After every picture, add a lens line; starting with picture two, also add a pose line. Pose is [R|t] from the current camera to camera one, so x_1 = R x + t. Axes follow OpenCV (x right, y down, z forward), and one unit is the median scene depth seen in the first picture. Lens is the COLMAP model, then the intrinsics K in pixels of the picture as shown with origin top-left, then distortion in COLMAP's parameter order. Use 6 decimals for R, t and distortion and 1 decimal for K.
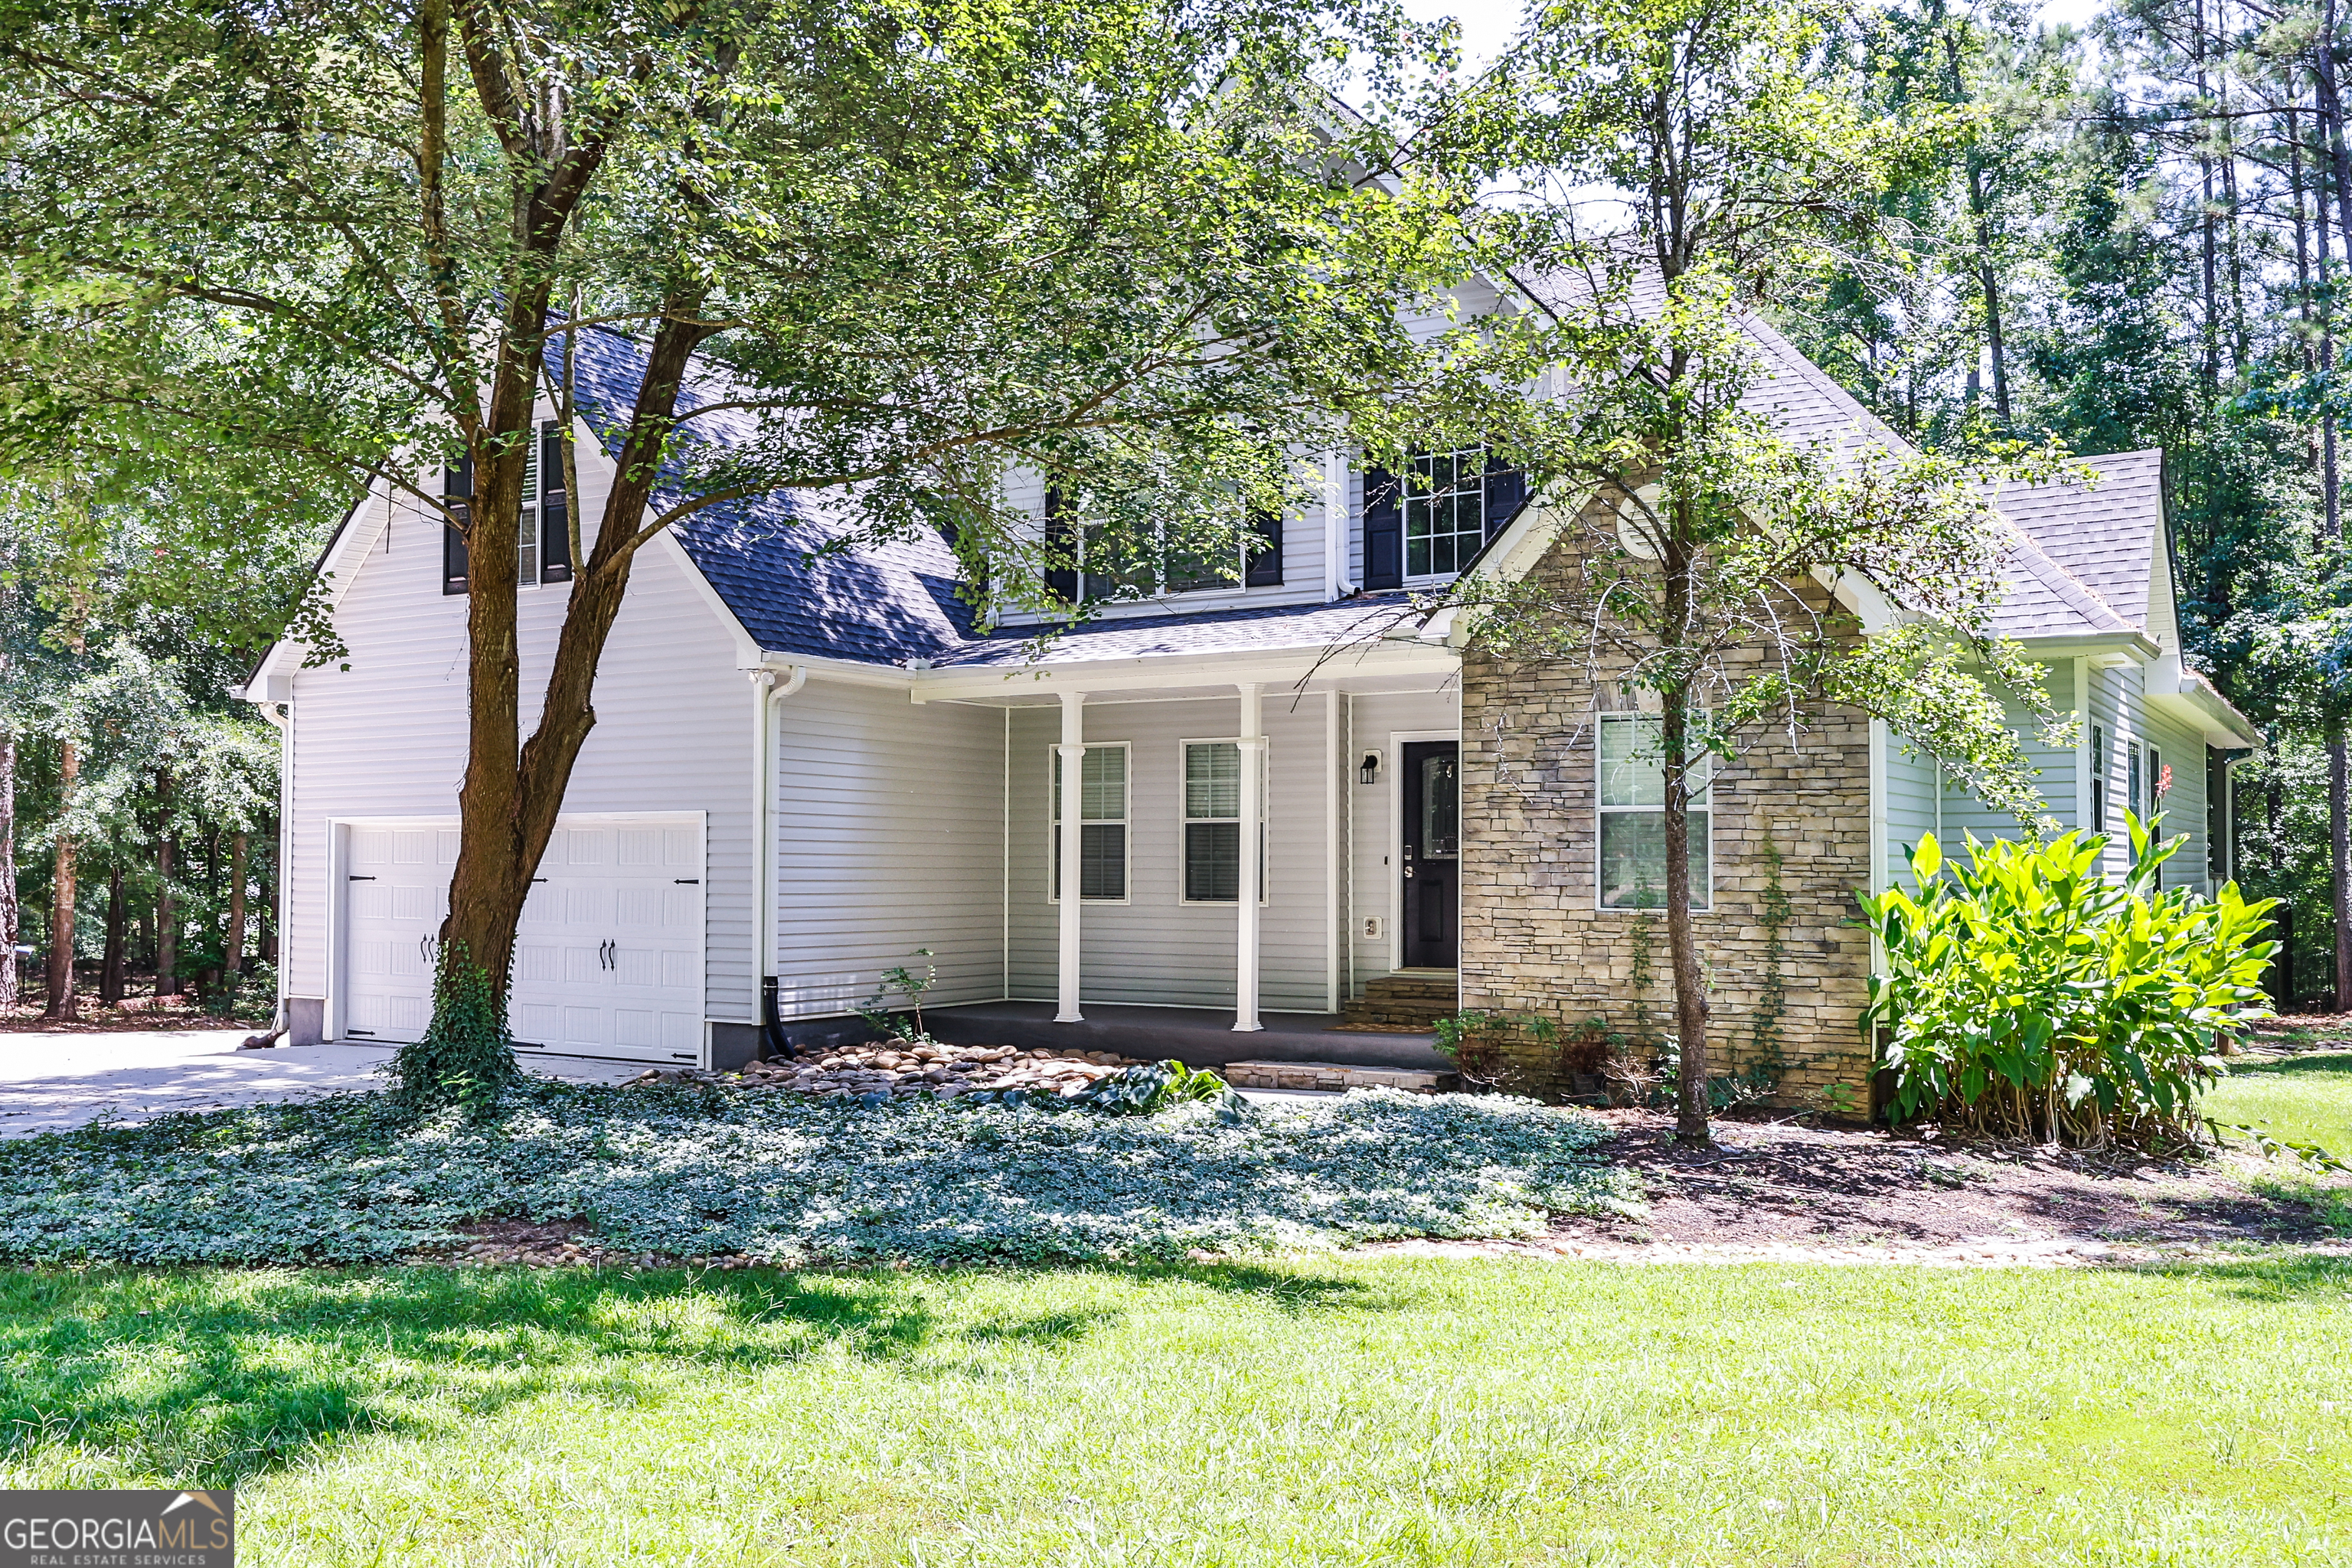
lens RADIAL K [[2058.6, 0, 1176.0], [0, 2058.6, 784.0], [0, 0, 1]] dist [0.009290, 0.002381]
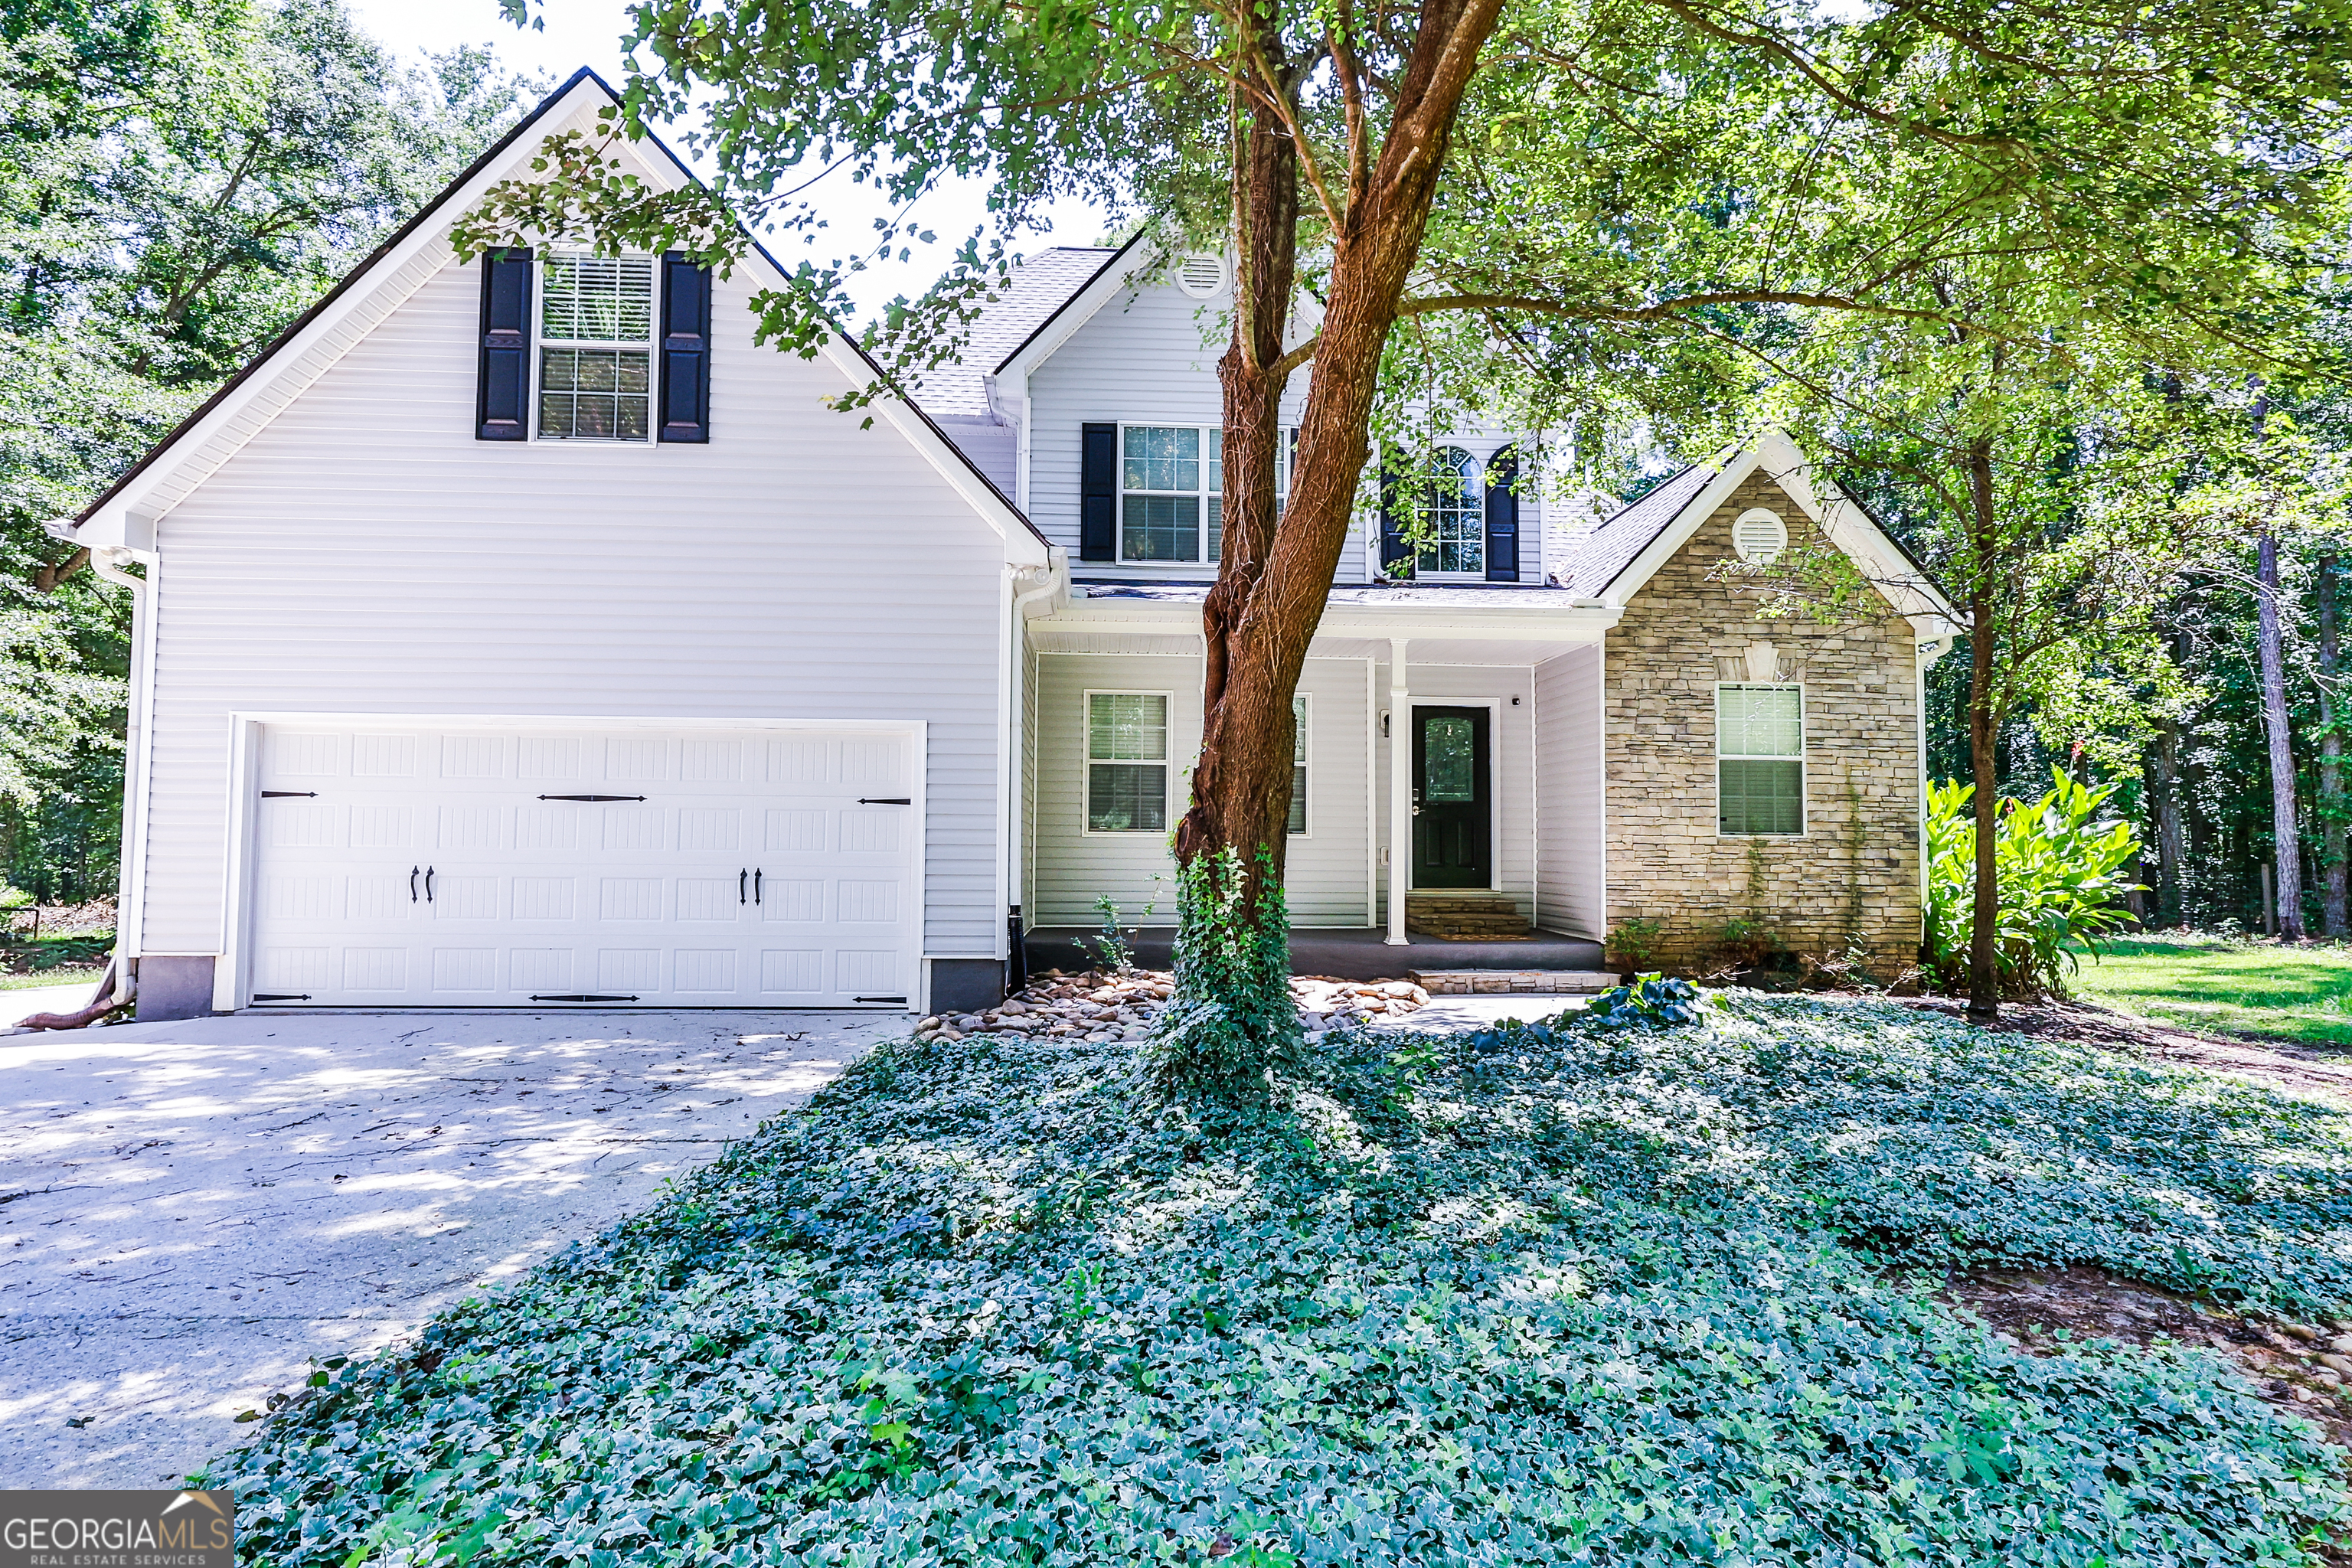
lens RADIAL K [[1195.4, 0, 1176.0], [0, 1195.4, 784.0], [0, 0, 1]] dist [0.002763, -0.000510]
pose [[0.823429, 0.033525, 0.566428, -0.439596], [-0.030270, 0.999427, -0.015150, 0.045259], [-0.566611, -0.004671, 0.823972, 0.525484]]
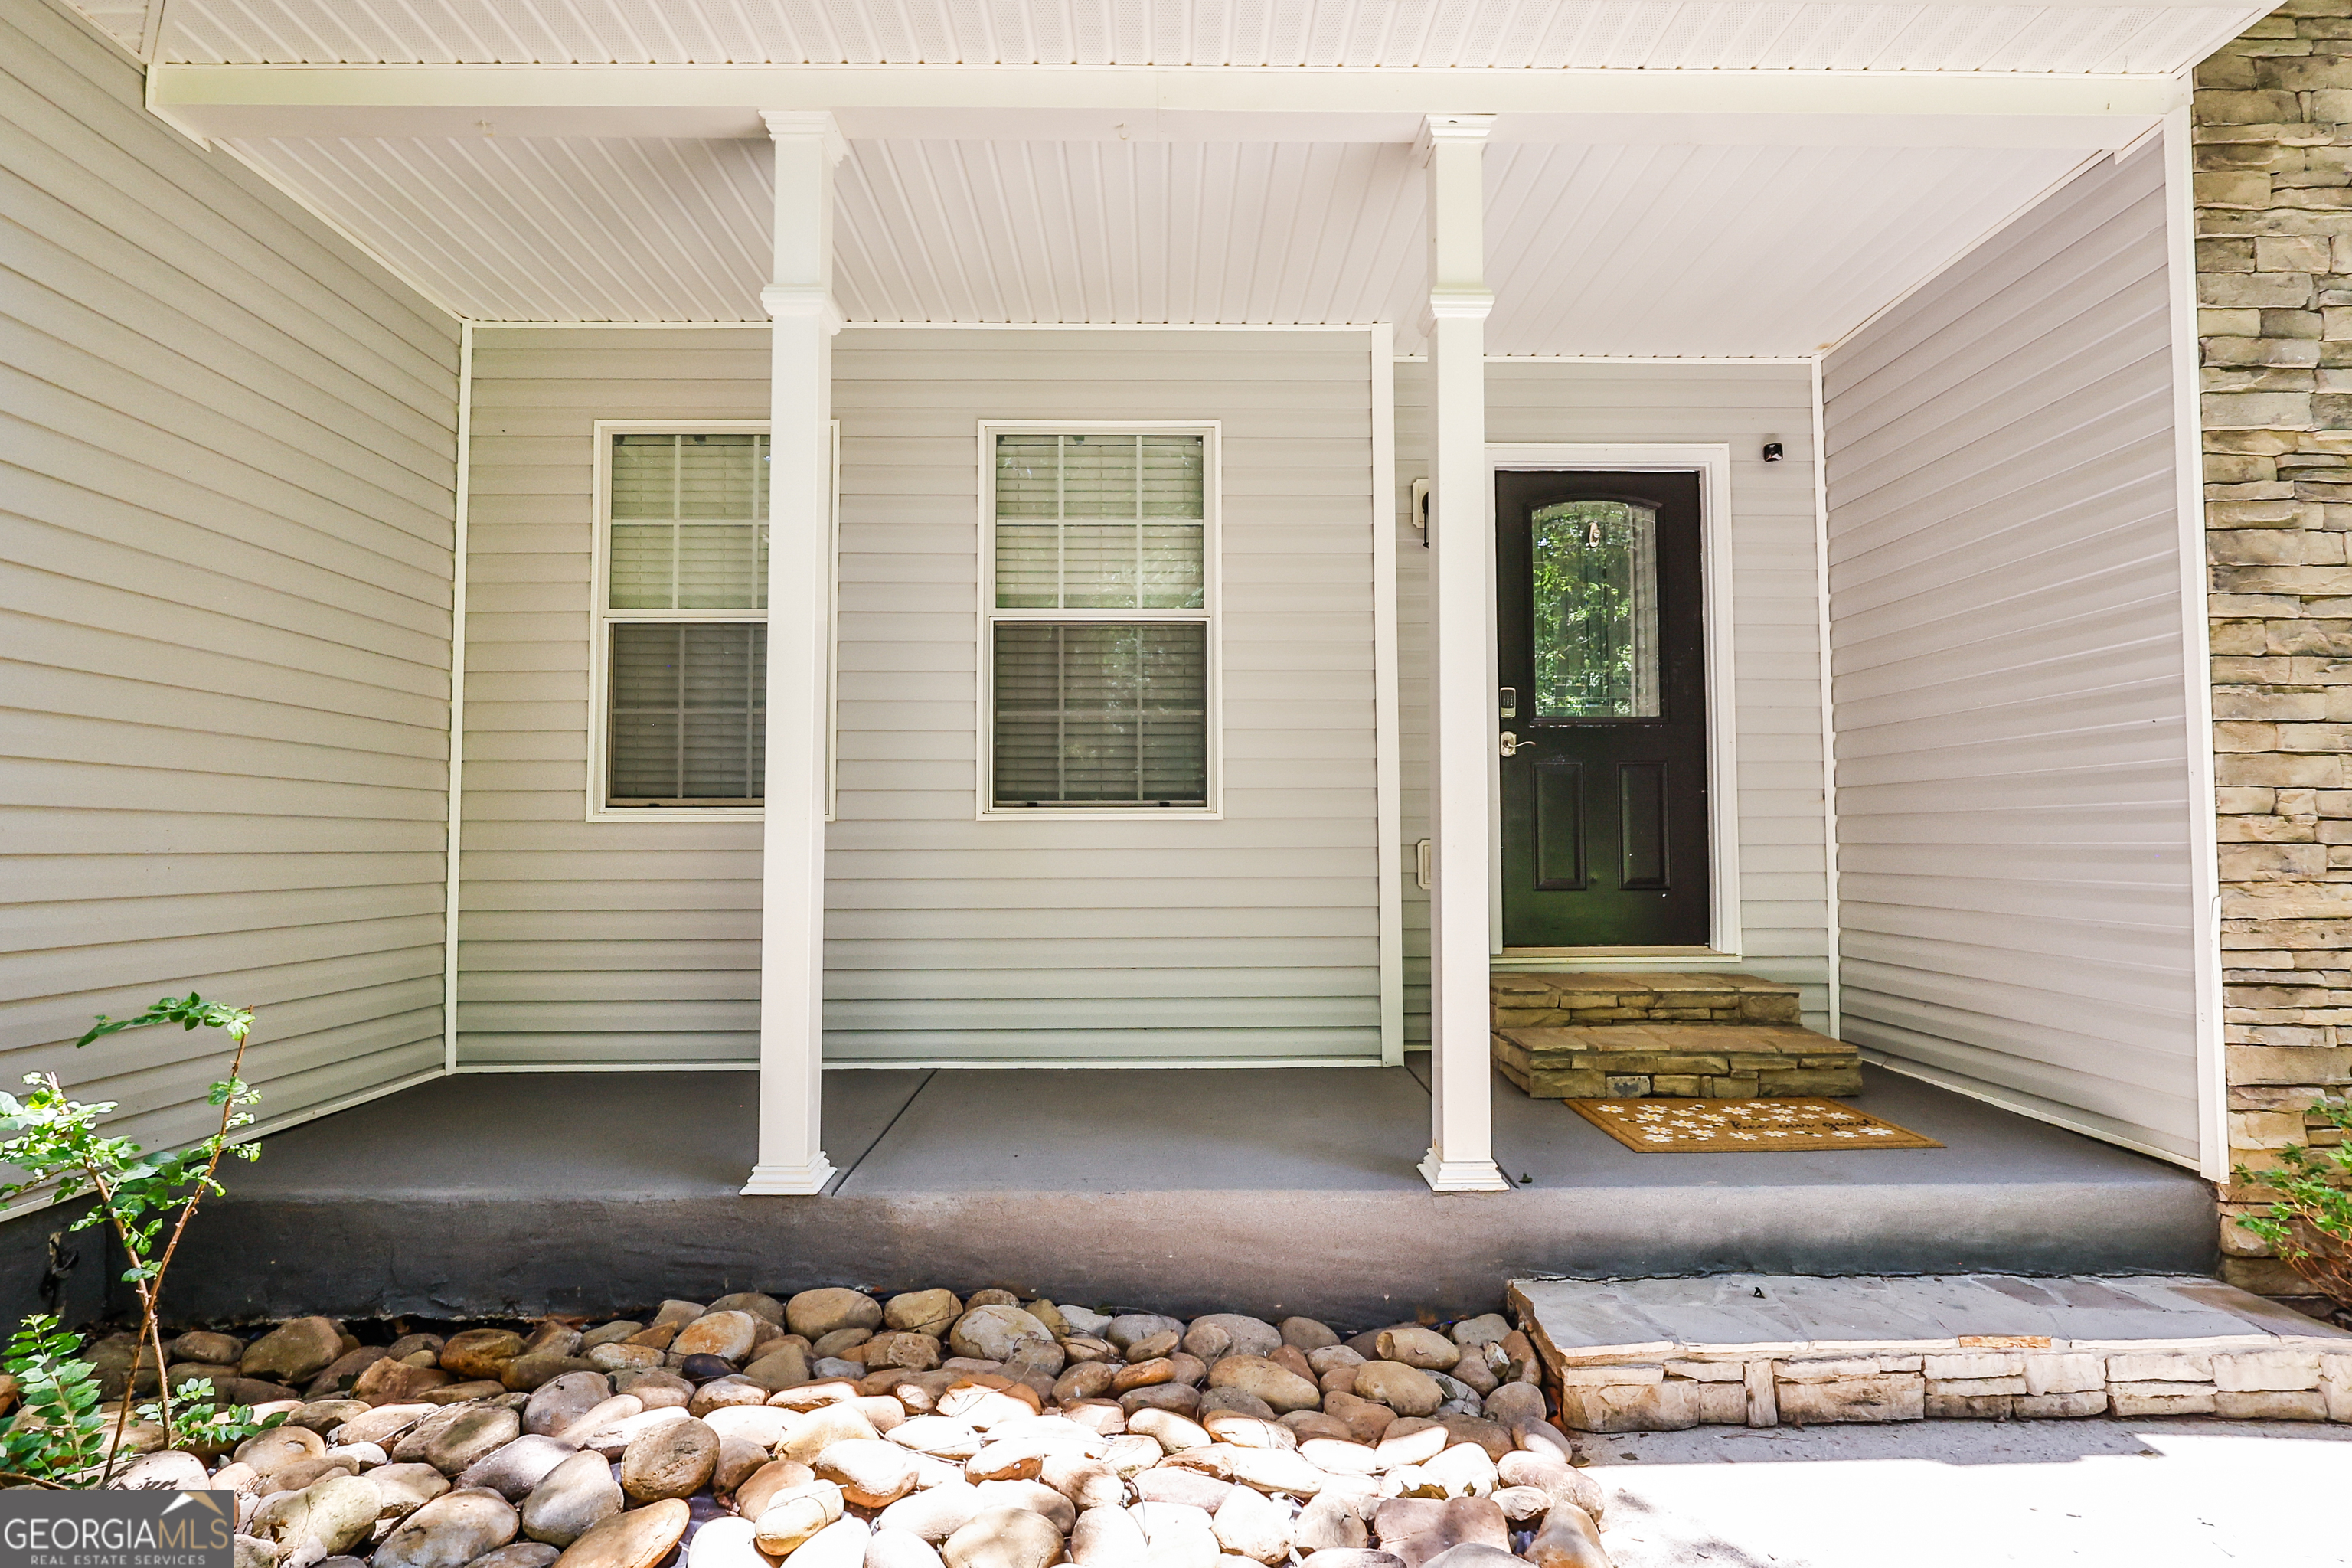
lens RADIAL K [[1195.4, 0, 1176.0], [0, 1195.4, 784.0], [0, 0, 1]] dist [0.002763, -0.000510]
pose [[0.849434, 0.022376, 0.527220, -0.103355], [-0.020534, 0.999745, -0.009348, 0.060401], [-0.527295, -0.002885, 0.849677, 0.862112]]
